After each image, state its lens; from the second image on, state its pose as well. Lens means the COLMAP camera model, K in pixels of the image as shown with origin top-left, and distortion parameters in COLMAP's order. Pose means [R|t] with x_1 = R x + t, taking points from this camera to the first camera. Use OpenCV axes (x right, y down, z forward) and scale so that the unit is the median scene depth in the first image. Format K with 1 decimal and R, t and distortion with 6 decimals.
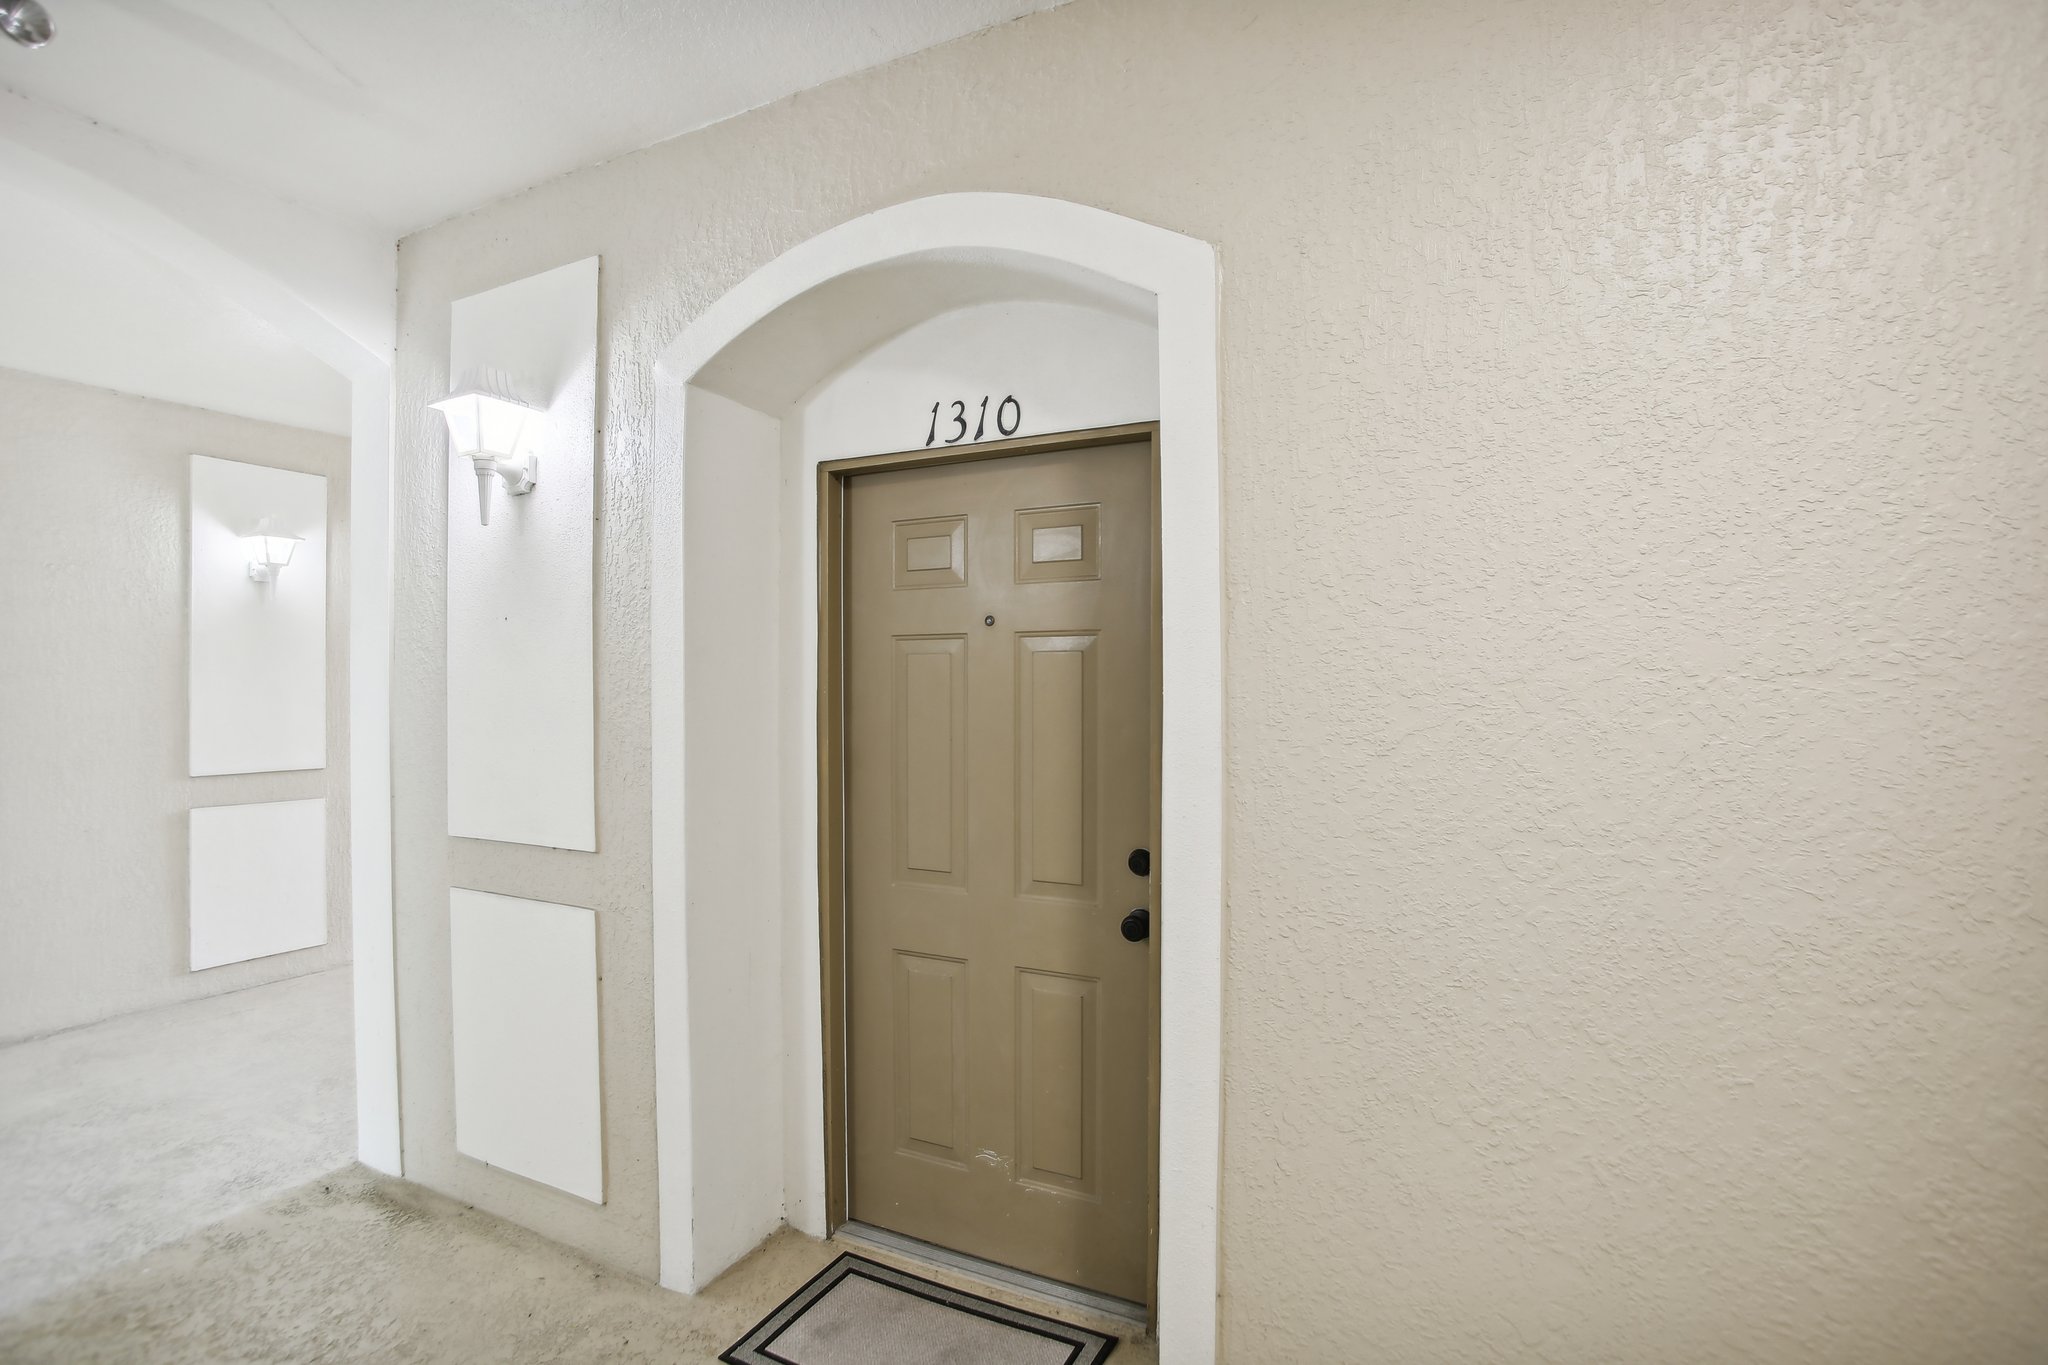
lens RADIAL K [[977.4, 0, 1021.8], [0, 977.4, 713.7], [0, 0, 1]] dist [-0.054766, 0.000022]
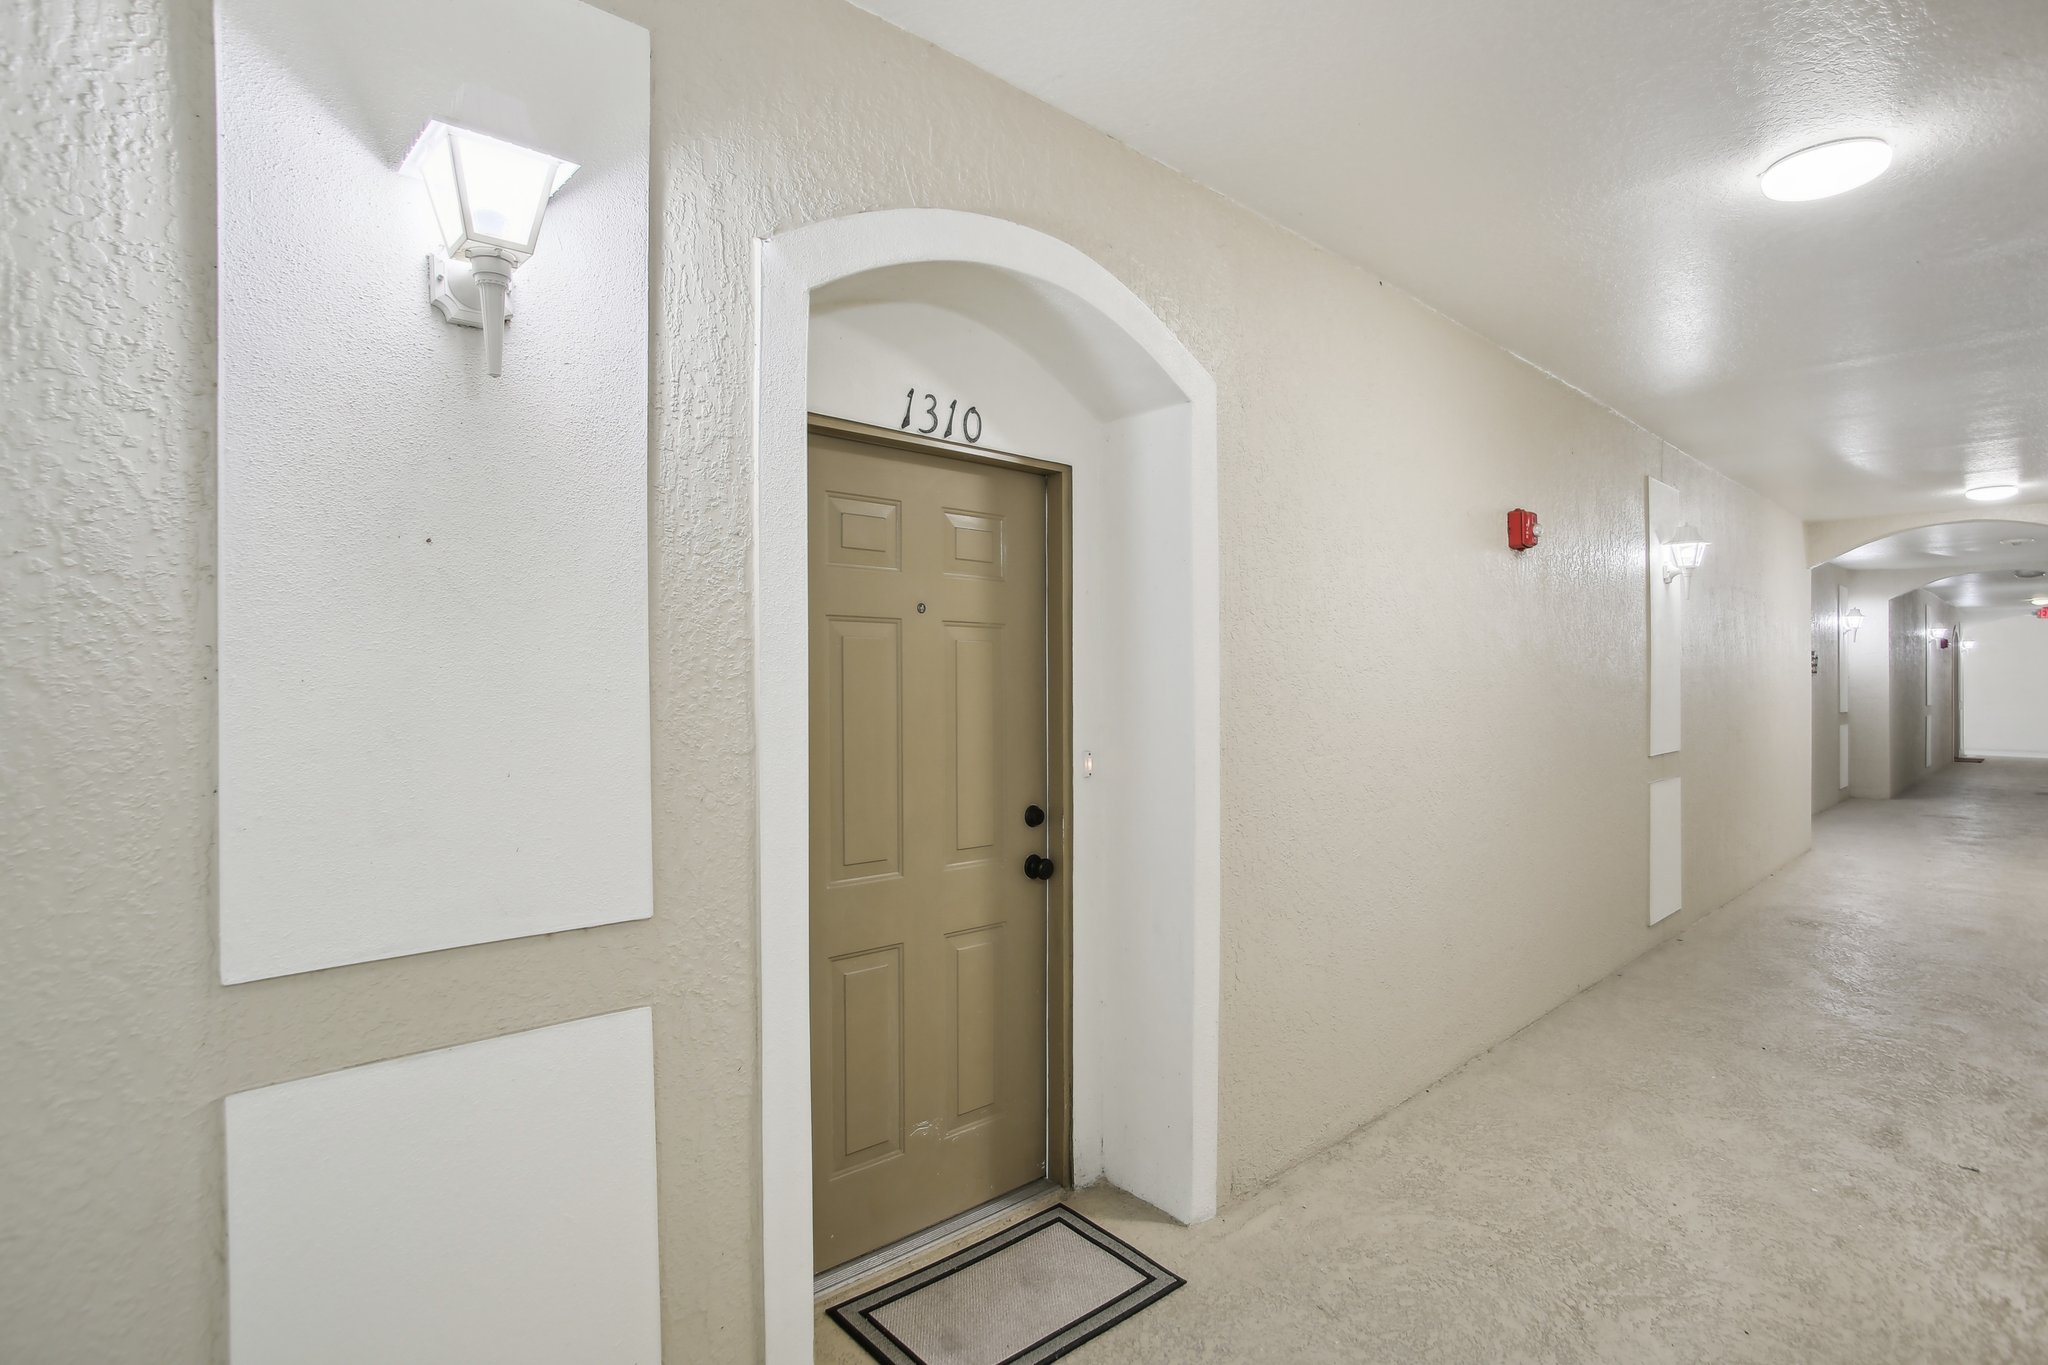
lens RADIAL K [[1024.2, 0, 1024.0], [0, 1024.2, 682.5], [0, 0, 1]] dist [-0.065989, -0.000083]
pose [[0.354802, -0.004120, 0.934932, -1.030737], [0.017897, 0.999837, -0.002386, -0.012032], [-0.934770, 0.017579, 0.354818, 0.524413]]
